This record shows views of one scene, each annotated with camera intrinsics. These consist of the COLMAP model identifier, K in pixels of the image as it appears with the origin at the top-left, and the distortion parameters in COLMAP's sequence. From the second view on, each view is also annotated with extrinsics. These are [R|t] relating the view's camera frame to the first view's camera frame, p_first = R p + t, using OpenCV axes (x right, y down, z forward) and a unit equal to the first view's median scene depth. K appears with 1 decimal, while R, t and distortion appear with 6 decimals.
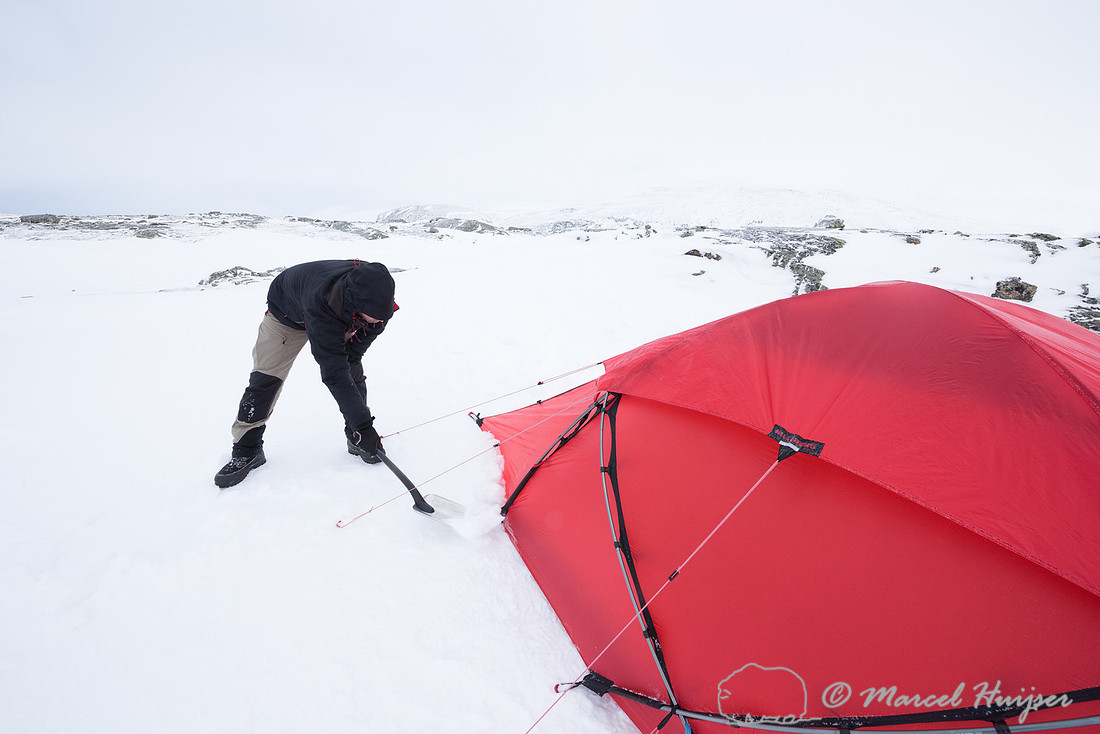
lens RADIAL K [[441.2, 0, 551.8], [0, 441.2, 362.8], [0, 0, 1]] dist [-0.019035, -0.000883]
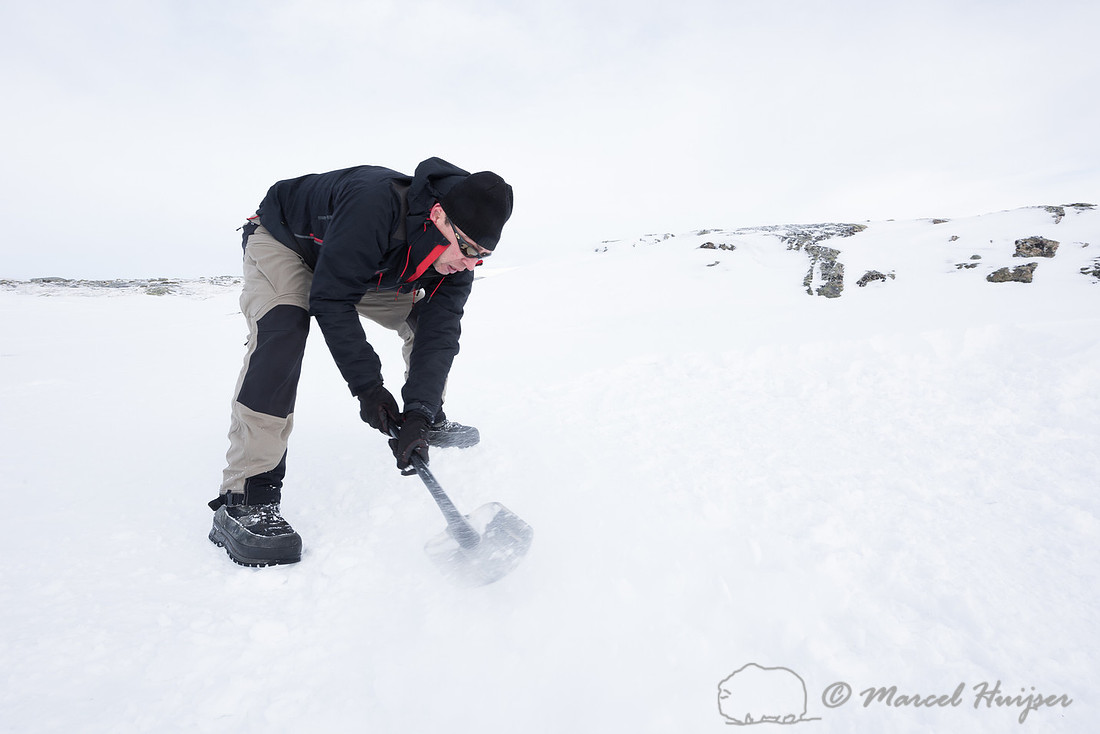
lens RADIAL K [[521.2, 0, 551.4], [0, 521.2, 363.5], [0, 0, 1]] dist [-0.011432, -0.000706]
pose [[0.996998, -0.009847, -0.076793, 0.063715], [-0.002790, 0.986666, -0.162735, 0.201019], [0.077371, 0.162461, 0.983677, -0.122880]]
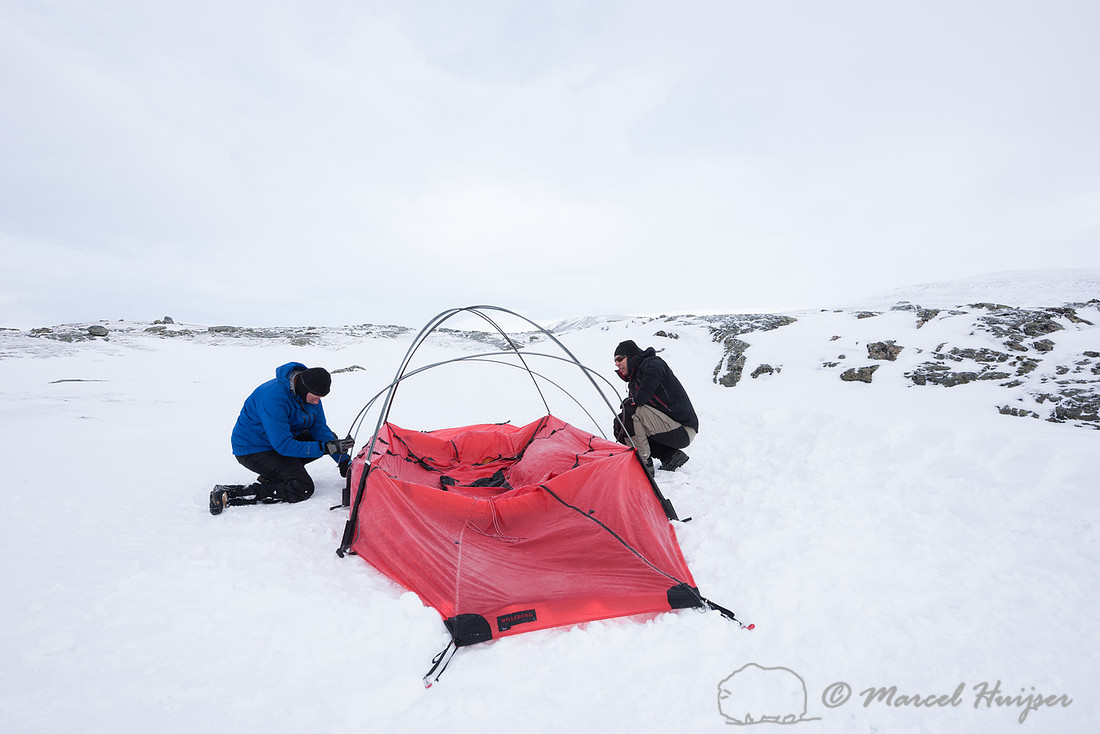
lens RADIAL K [[591.5, 0, 550.0], [0, 591.5, 367.0], [0, 0, 1]] dist [-0.002763, -0.001438]
pose [[0.940954, 0.007656, -0.338446, 0.578386], [-0.093365, 0.966840, -0.237704, 0.217264], [0.325404, 0.255267, 0.910467, -0.439734]]
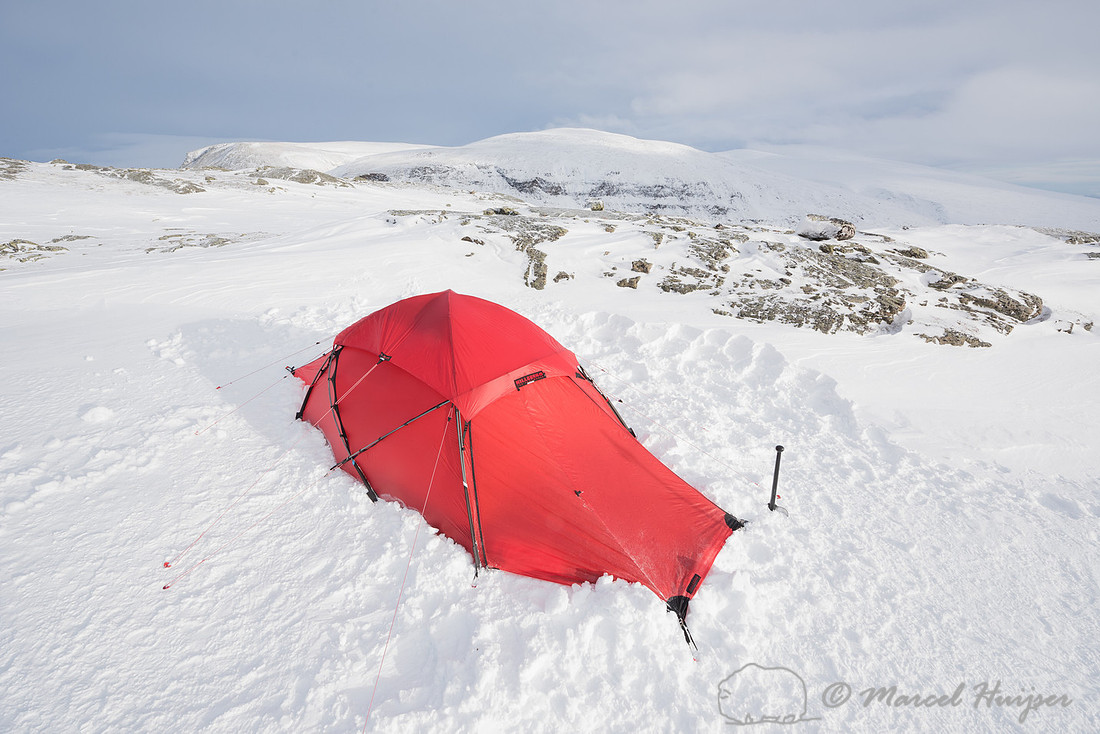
lens RADIAL K [[443.1, 0, 552.4], [0, 443.1, 364.6], [0, 0, 1]] dist [-0.013406, -0.003455]
pose [[0.958296, -0.089855, 0.271285, 0.175208], [0.060162, 0.991441, 0.115868, -0.007398], [-0.279375, -0.094714, 0.955499, -0.430561]]
